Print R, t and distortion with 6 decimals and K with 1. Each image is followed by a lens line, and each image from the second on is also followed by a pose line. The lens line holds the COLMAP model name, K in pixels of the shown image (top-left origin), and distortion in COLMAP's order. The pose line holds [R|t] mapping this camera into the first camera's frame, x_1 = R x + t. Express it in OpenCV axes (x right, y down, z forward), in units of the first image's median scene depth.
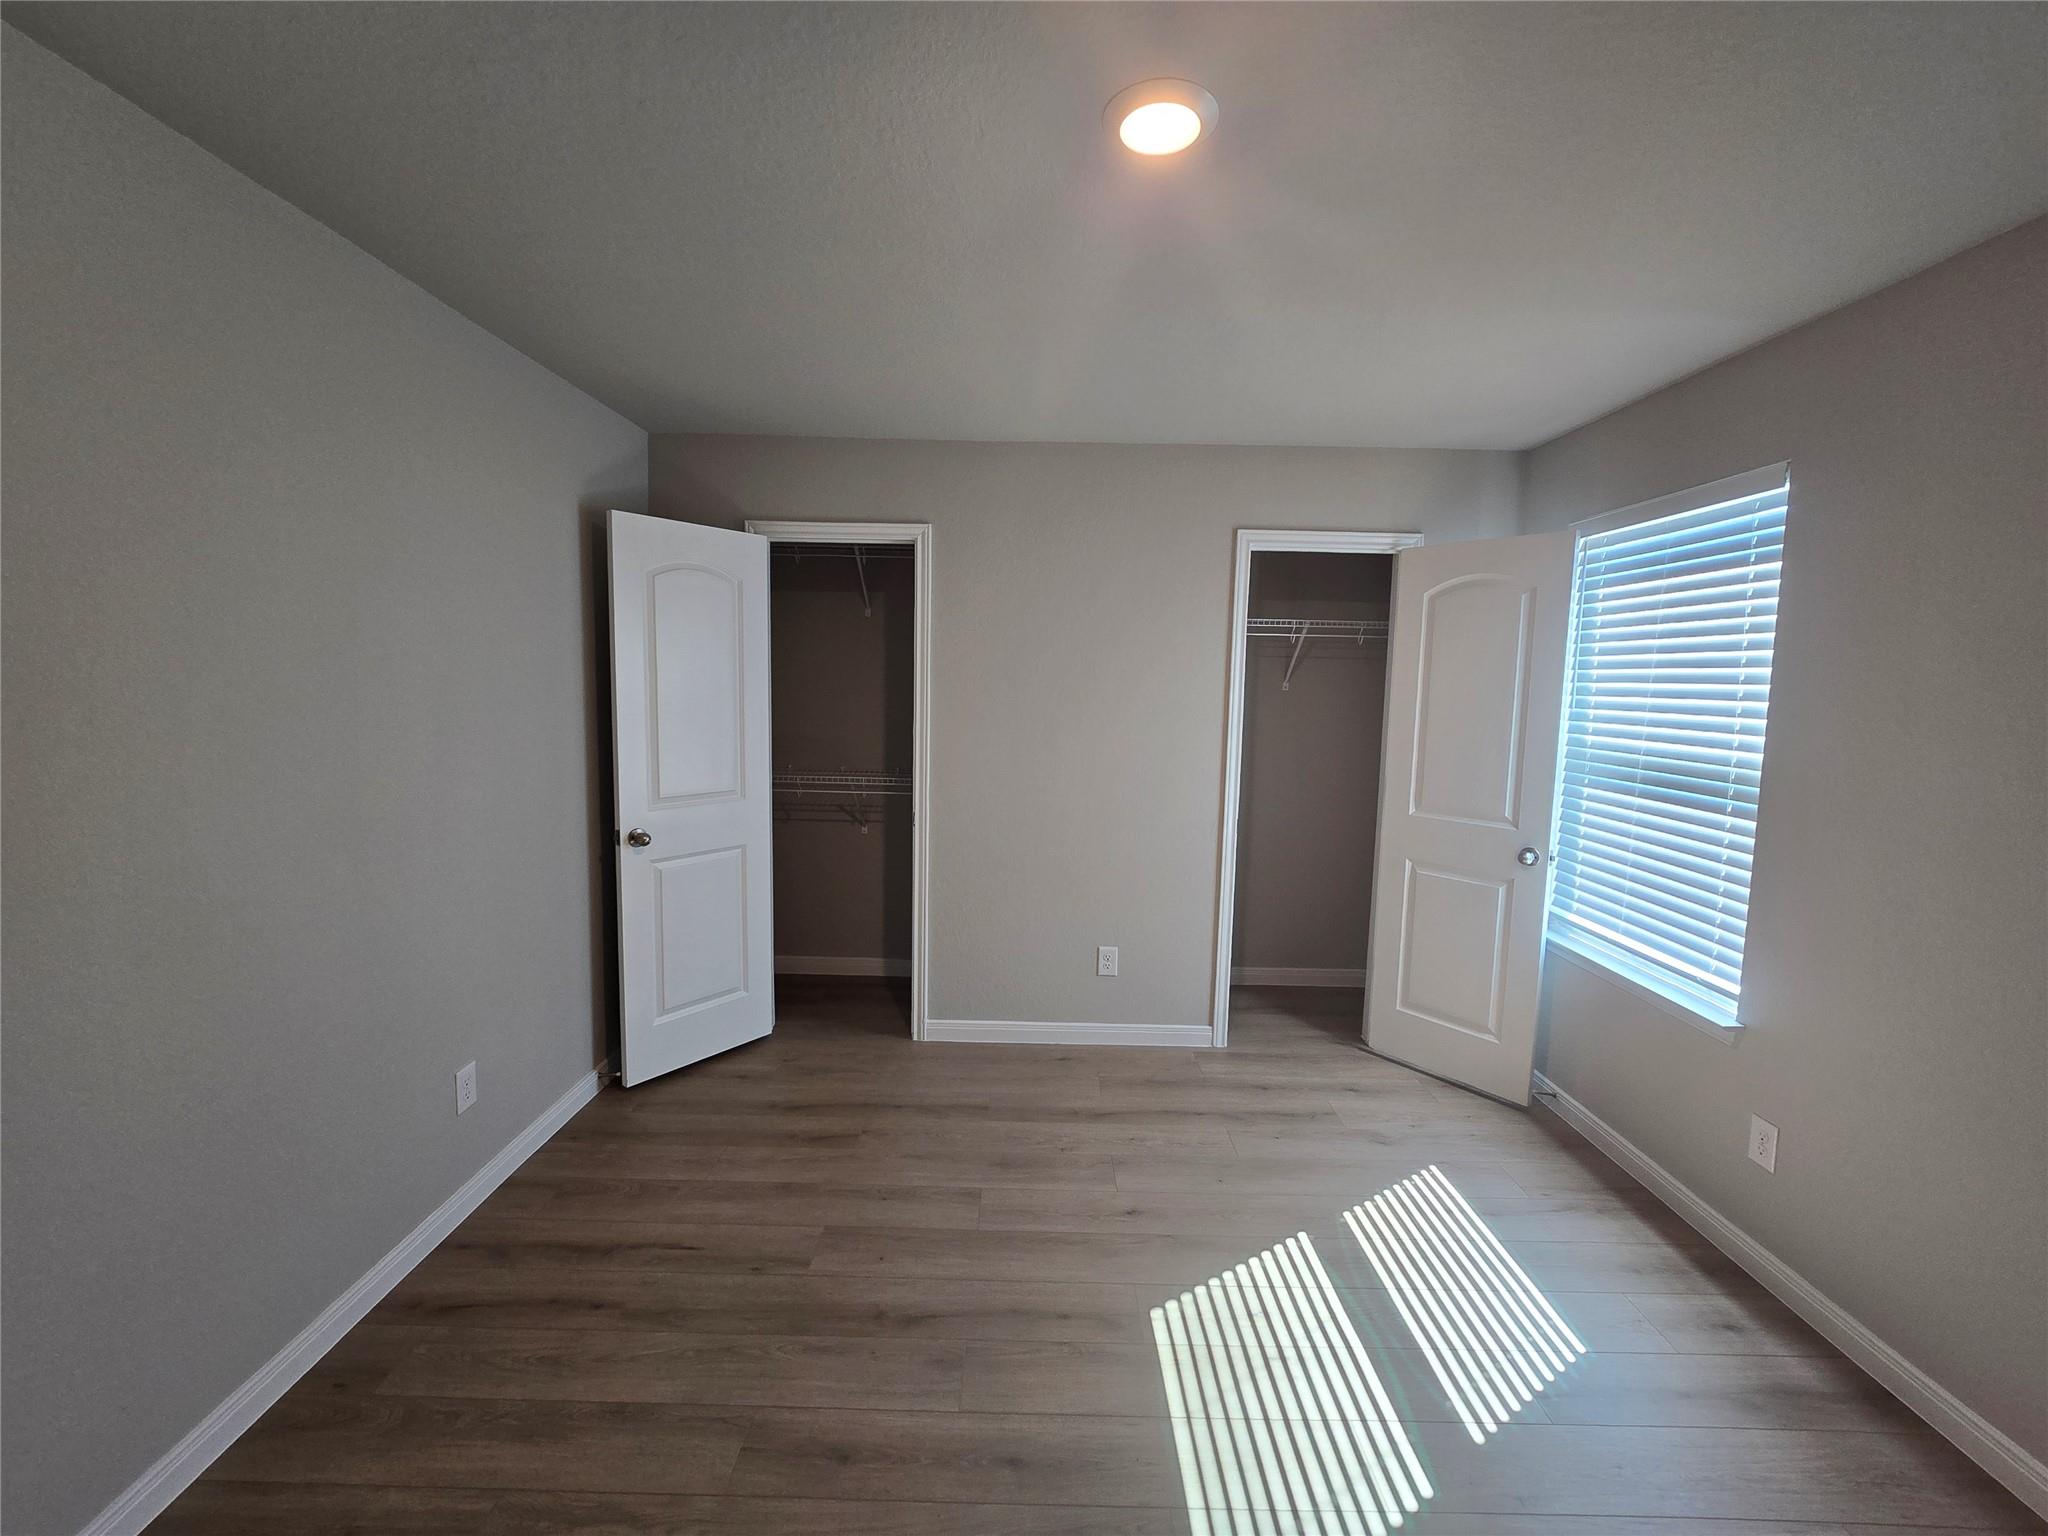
lens RADIAL K [[836.5, 0, 1033.2], [0, 836.5, 757.2], [0, 0, 1]] dist [-0.006602, -0.000153]
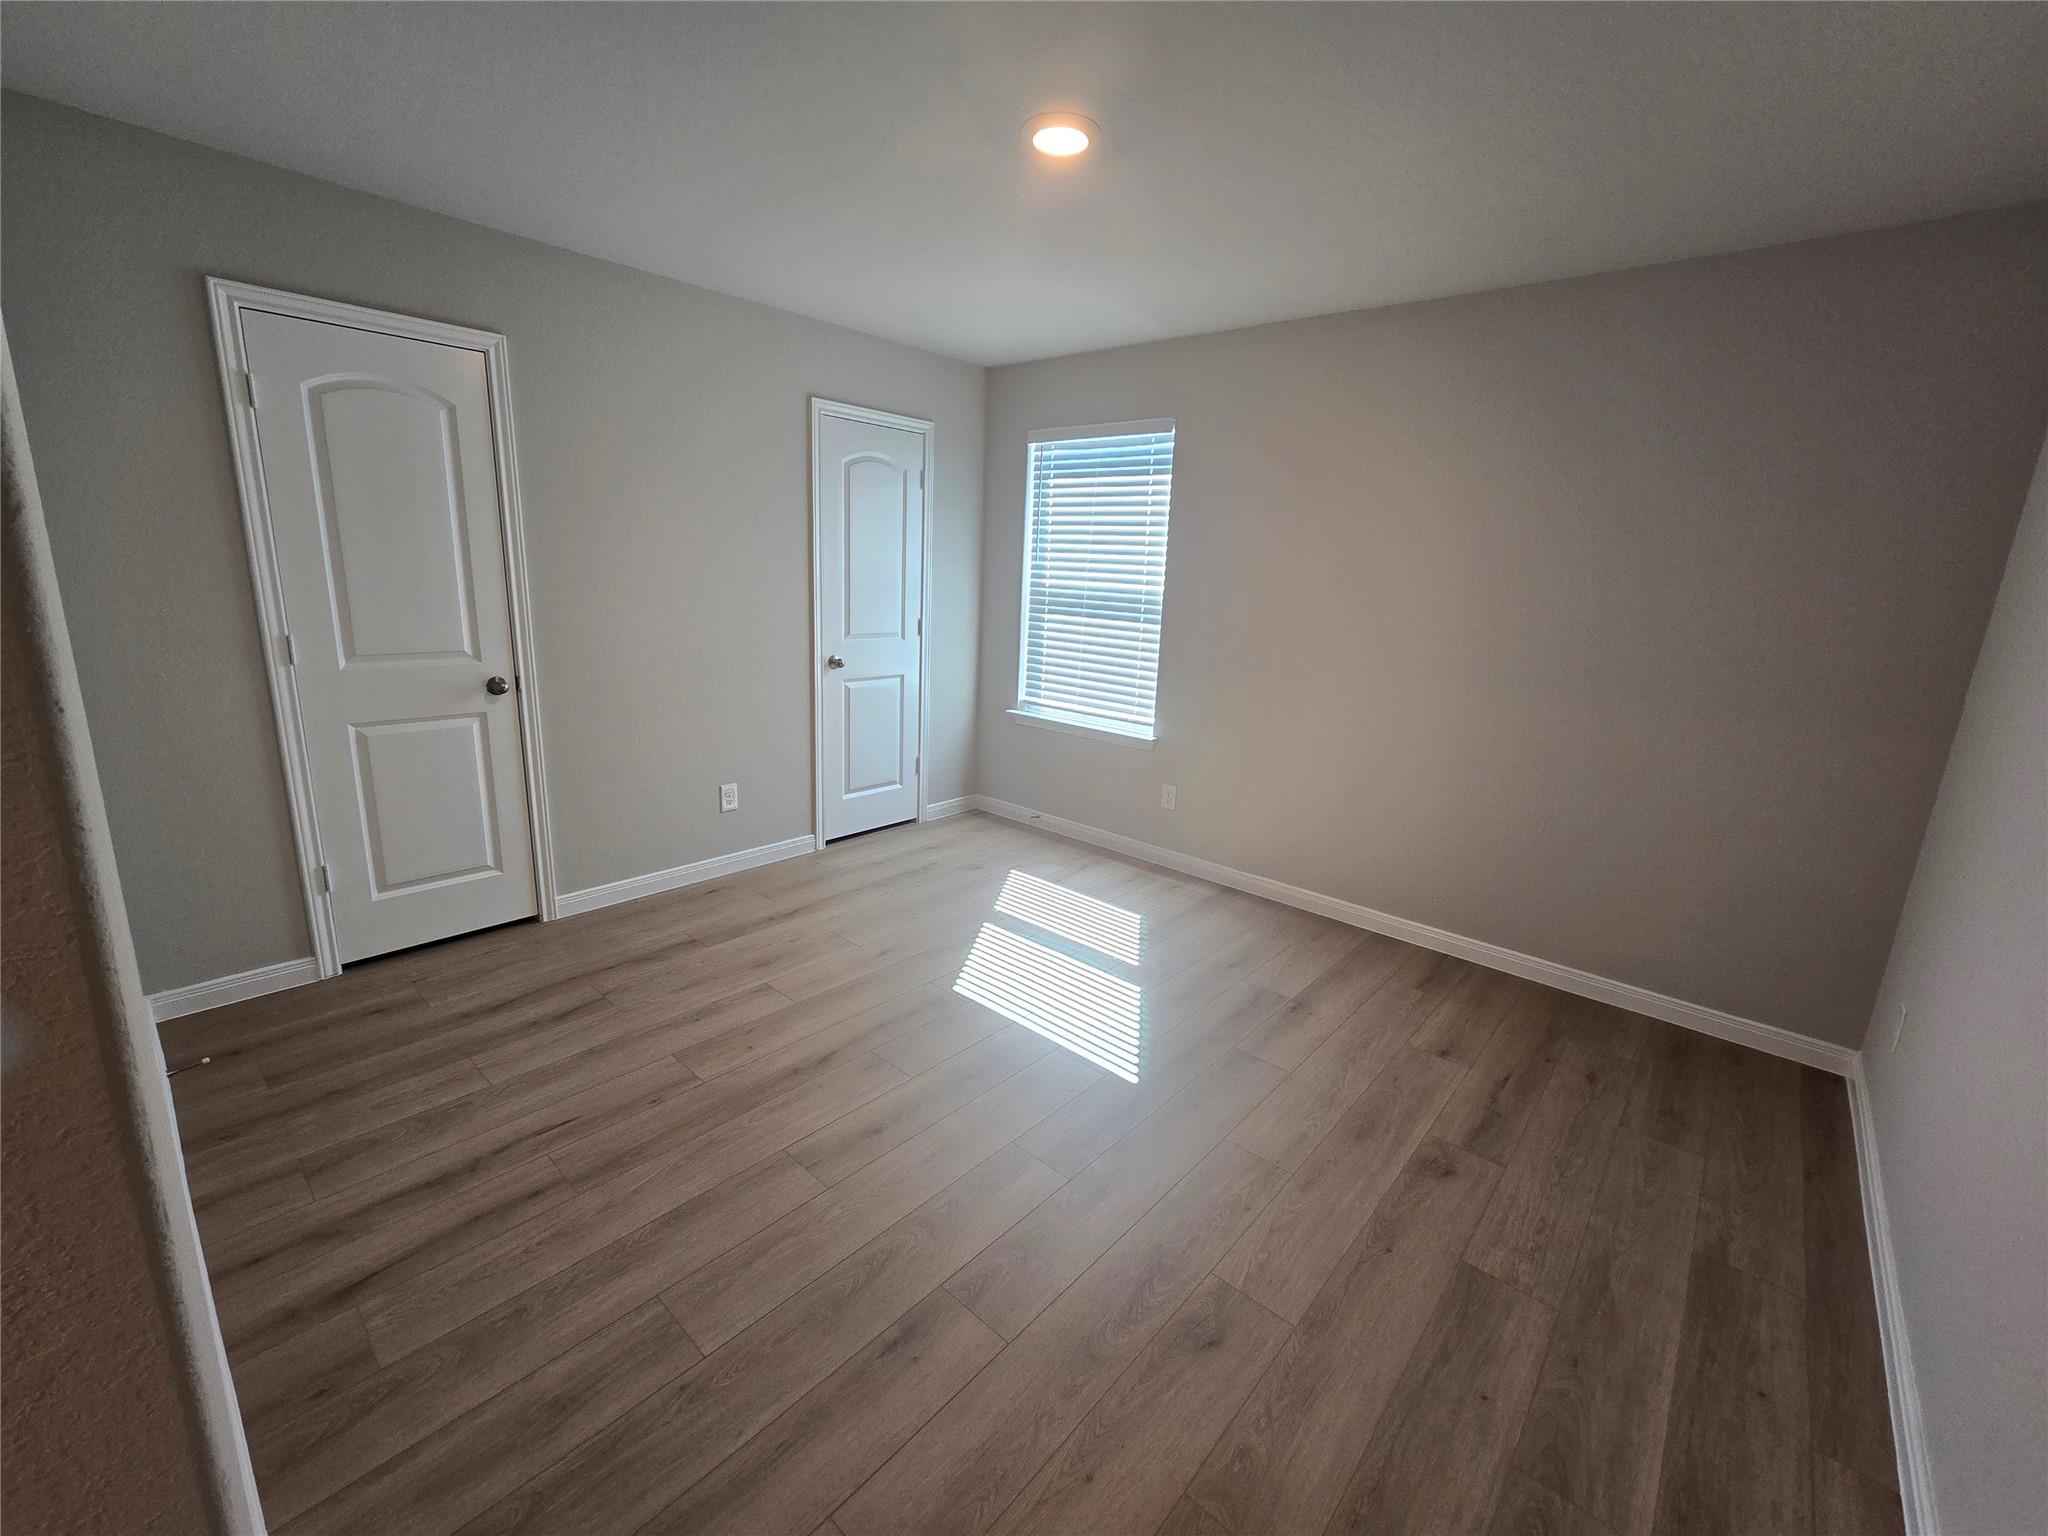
lens RADIAL K [[836.5, 0, 1033.2], [0, 836.5, 757.2], [0, 0, 1]] dist [-0.006602, -0.000153]
pose [[0.660006, -0.163816, 0.733183, -0.635646], [0.041873, 0.982441, 0.181815, 0.016961], [-0.750093, -0.089298, 0.655276, -0.004343]]
